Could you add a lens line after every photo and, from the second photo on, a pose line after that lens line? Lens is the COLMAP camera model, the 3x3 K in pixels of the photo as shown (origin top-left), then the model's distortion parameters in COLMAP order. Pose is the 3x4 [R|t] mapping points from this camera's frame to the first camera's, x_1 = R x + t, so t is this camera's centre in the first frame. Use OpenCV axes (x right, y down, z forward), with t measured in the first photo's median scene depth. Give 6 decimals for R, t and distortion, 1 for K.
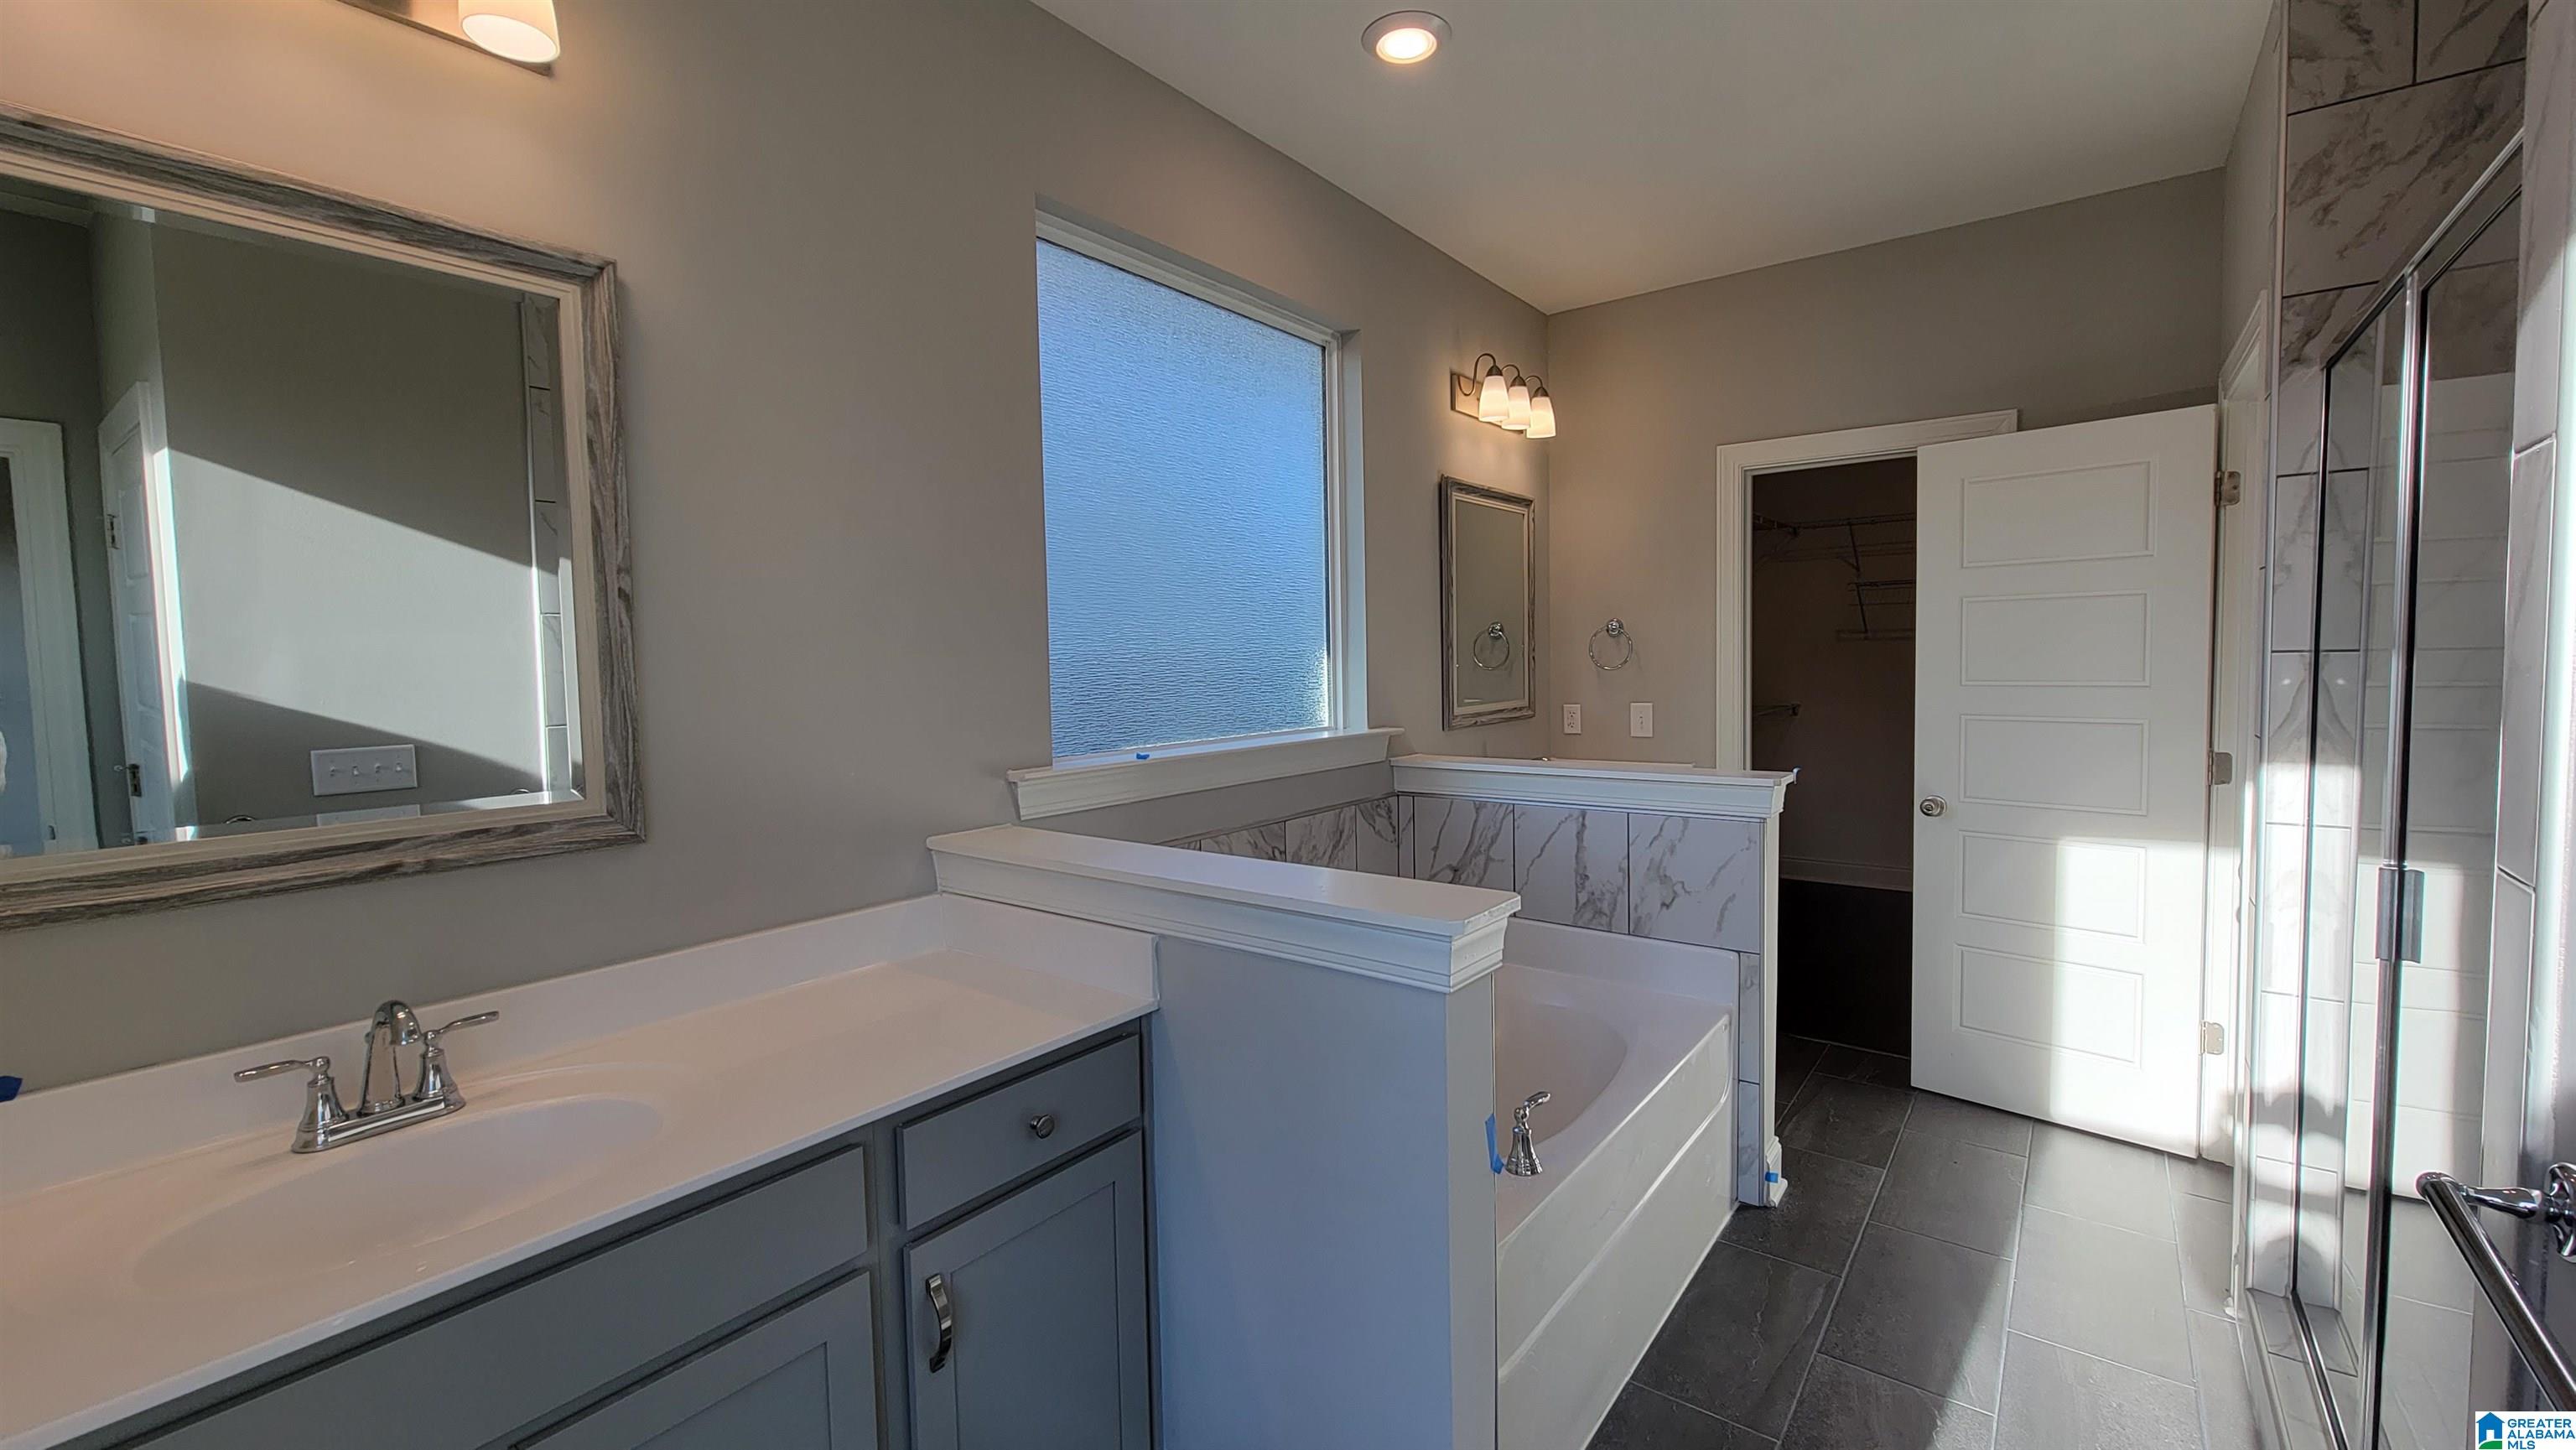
lens RADIAL K [[1053.4, 0, 1286.8], [0, 1053.4, 718.3], [0, 0, 1]] dist [-0.000554, -0.000508]
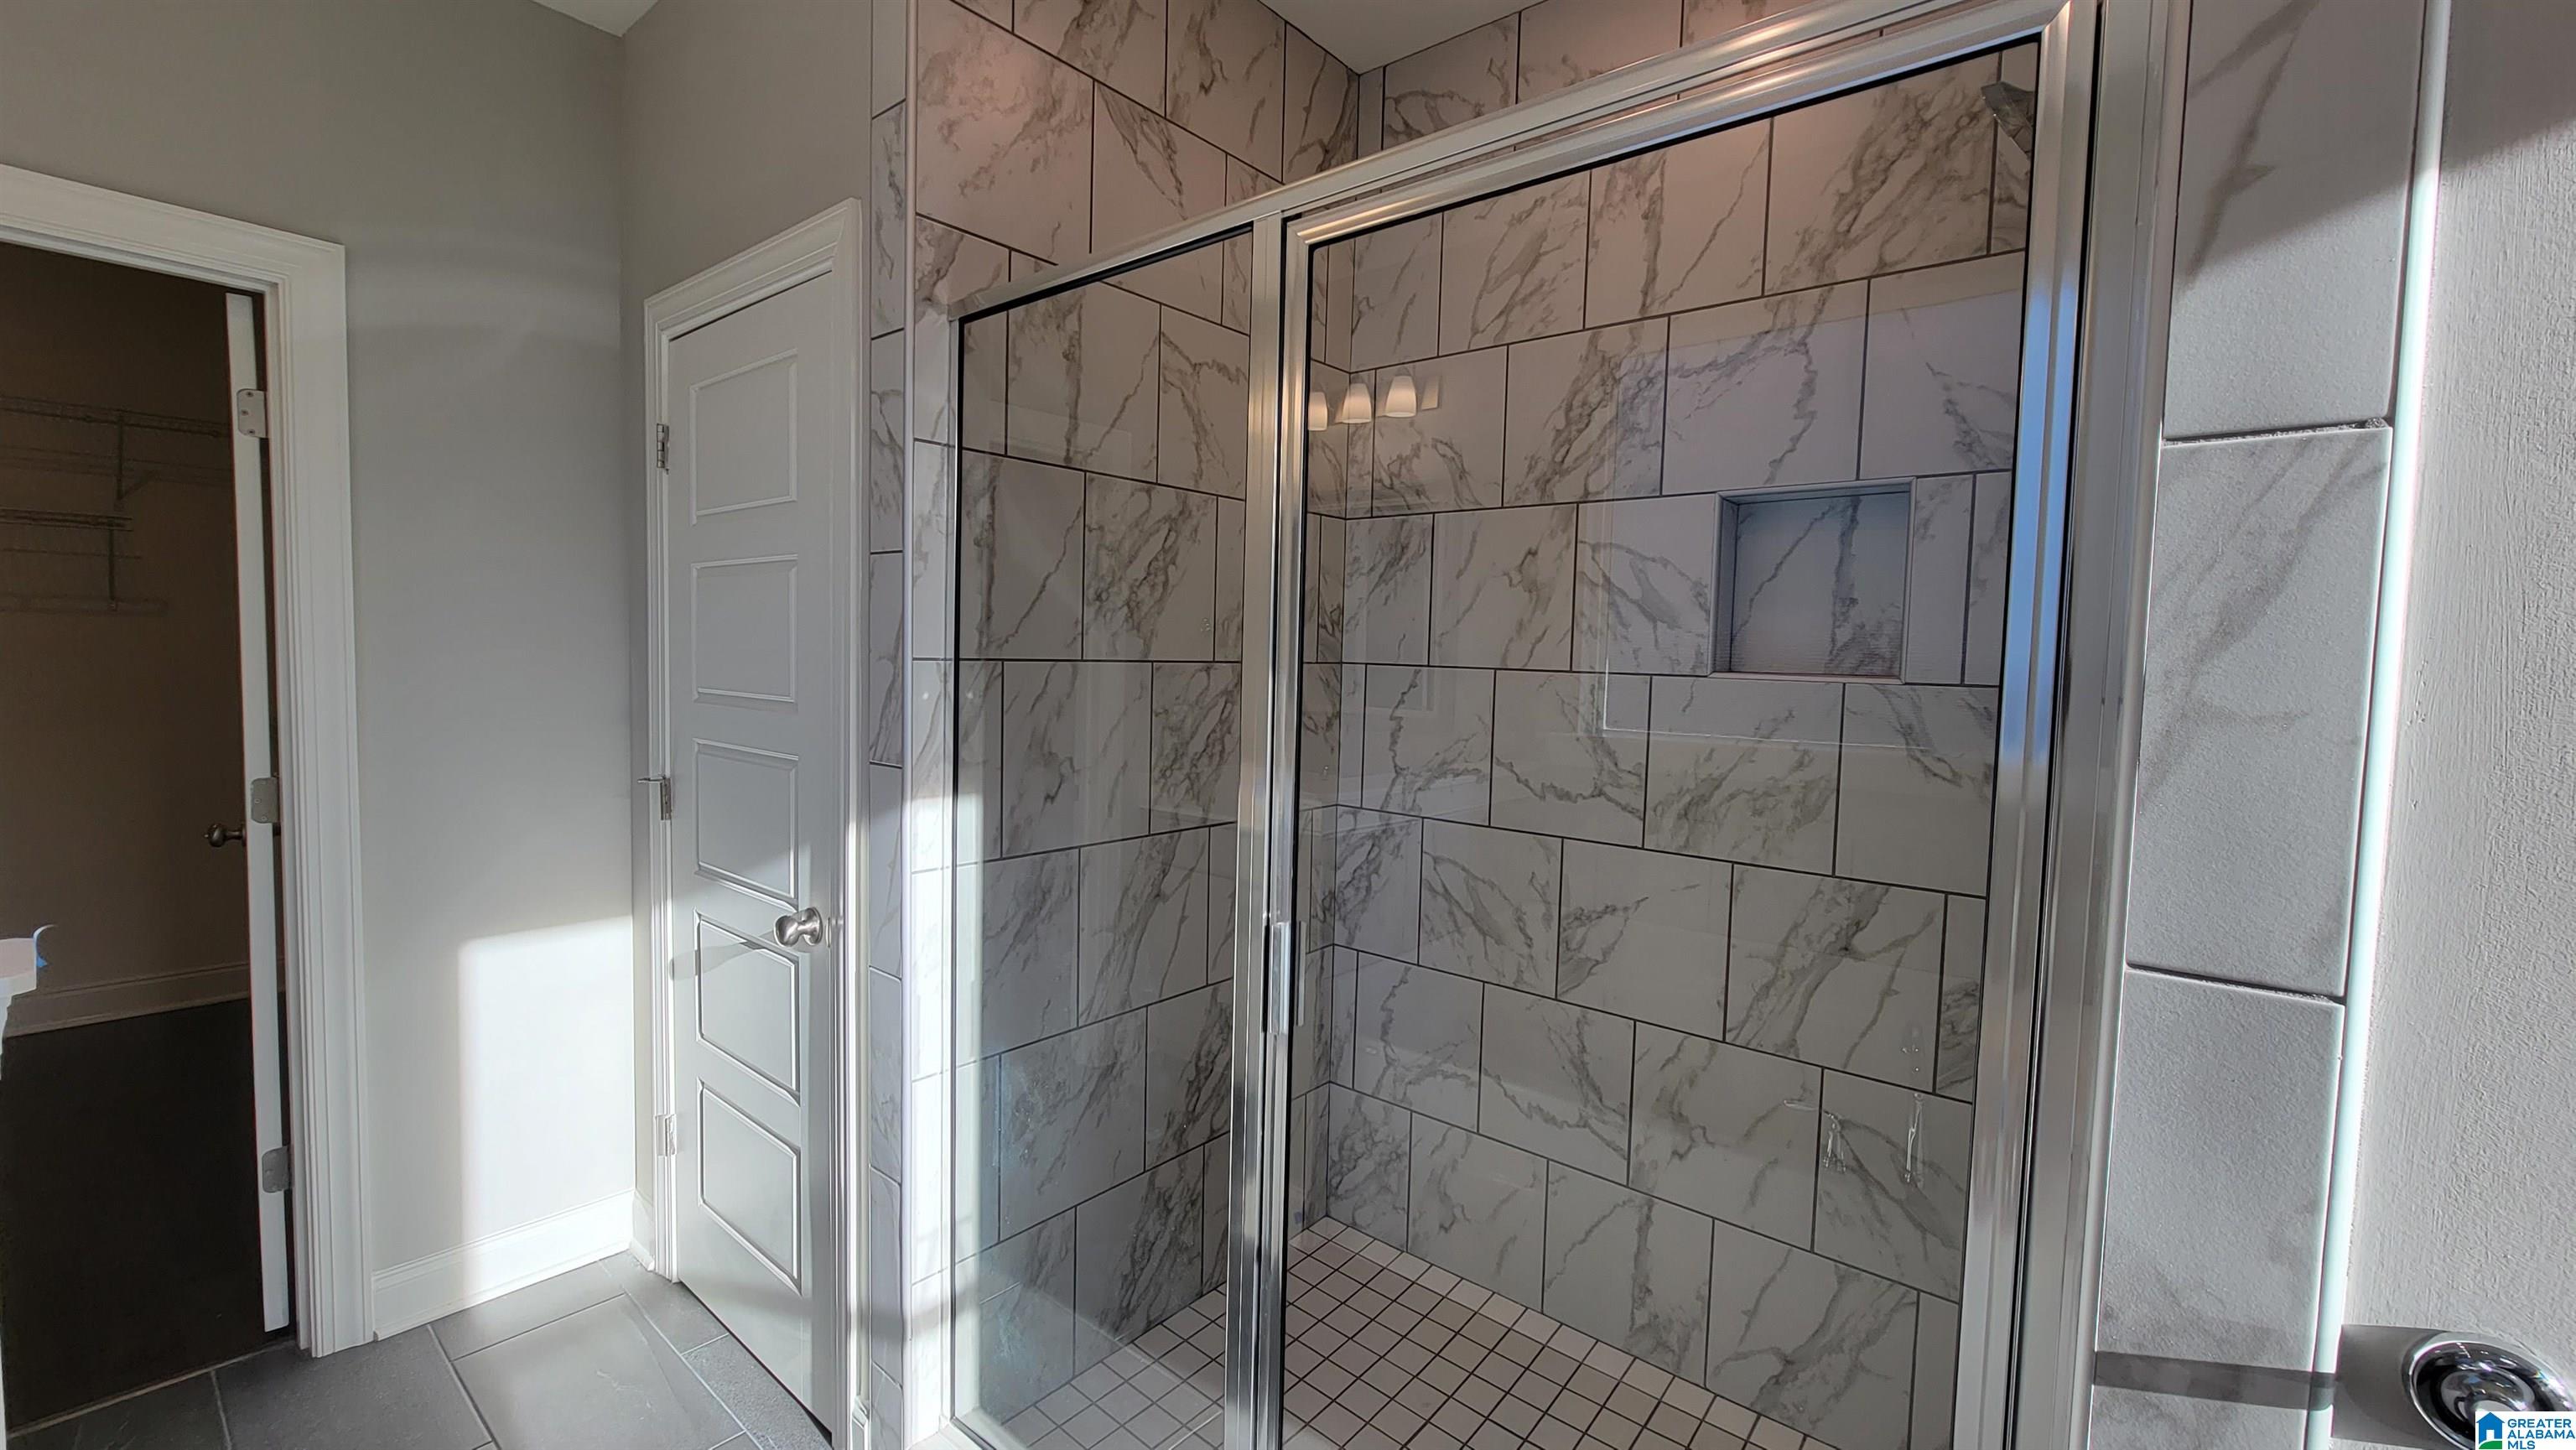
lens RADIAL K [[1053.4, 0, 1285.2], [0, 1053.4, 712.7], [0, 0, 1]] dist [-0.000554, -0.000508]
pose [[0.043398, -0.027291, 0.998685, 0.155208], [0.028663, 0.999249, 0.026061, -0.036046], [-0.998647, 0.027495, 0.044148, 0.698166]]
